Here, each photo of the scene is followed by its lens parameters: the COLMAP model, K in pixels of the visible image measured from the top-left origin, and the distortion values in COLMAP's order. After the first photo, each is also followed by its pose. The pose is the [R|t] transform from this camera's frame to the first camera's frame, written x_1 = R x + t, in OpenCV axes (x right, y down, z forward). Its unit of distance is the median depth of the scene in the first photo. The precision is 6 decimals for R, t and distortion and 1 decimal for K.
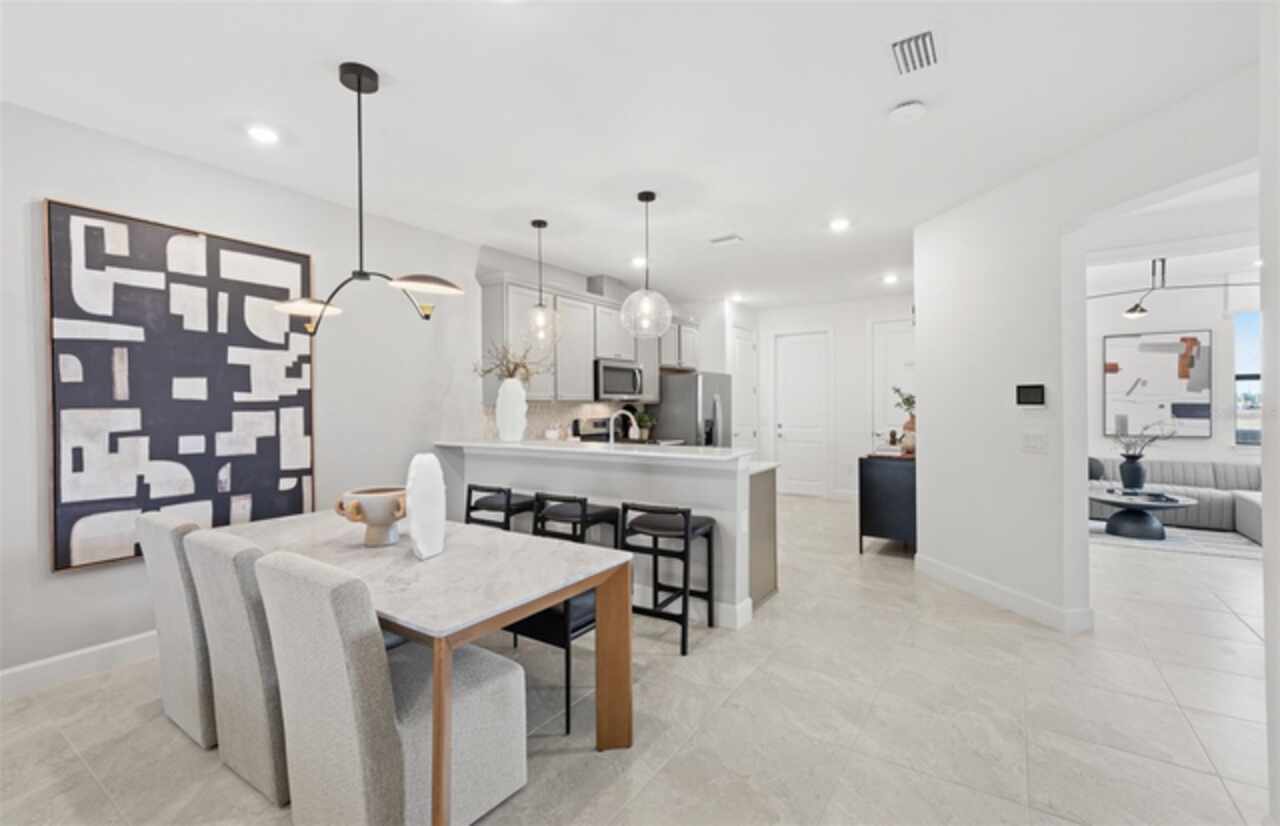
lens RADIAL K [[533.8, 0, 640.0], [0, 533.8, 413.0], [0, 0, 1]] dist [-0.000020, -0.000161]
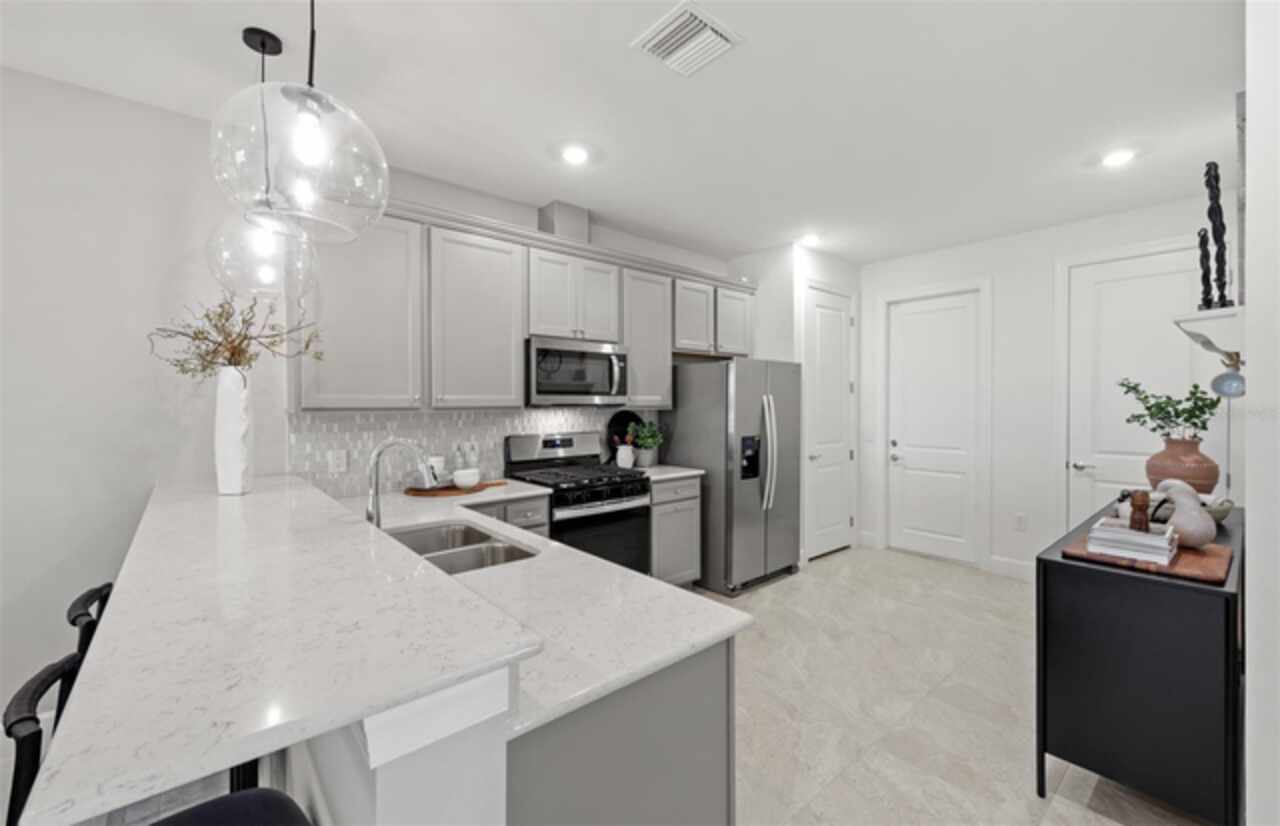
lens RADIAL K [[518.5, 0, 640.0], [0, 518.5, 413.0], [0, 0, 1]] dist [0.001012, 0.000045]
pose [[0.964734, 0.009916, -0.263039, 0.177479], [-0.008173, 0.999937, 0.007717, -0.019751], [0.263099, -0.005295, 0.964754, 0.432974]]
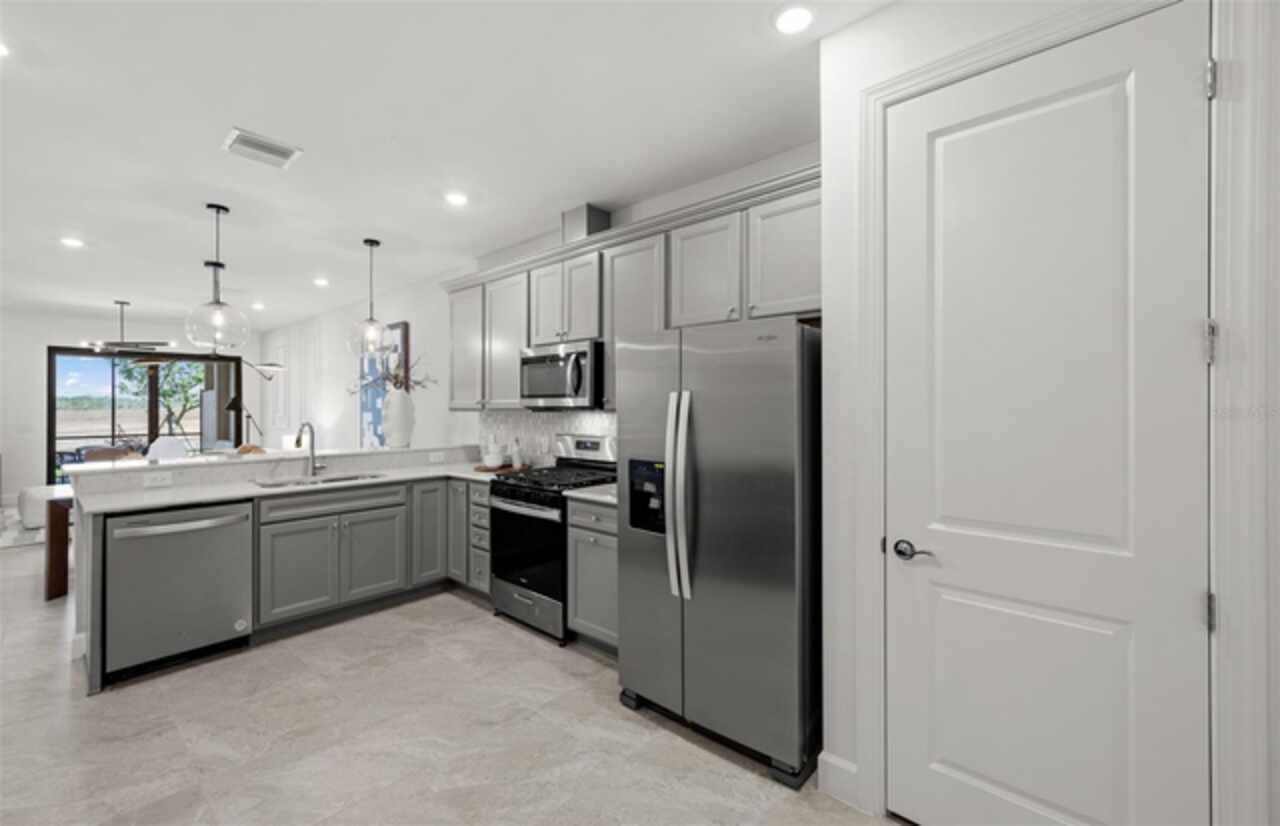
lens RADIAL K [[518.3, 0, 639.1], [0, 518.3, 409.1], [0, 0, 1]] dist [-0.000864, -0.000307]
pose [[-0.123379, 0.010195, -0.992307, 0.525206], [-0.011786, 0.999862, 0.011738, -0.029825], [0.992290, 0.013143, -0.123242, 1.129036]]
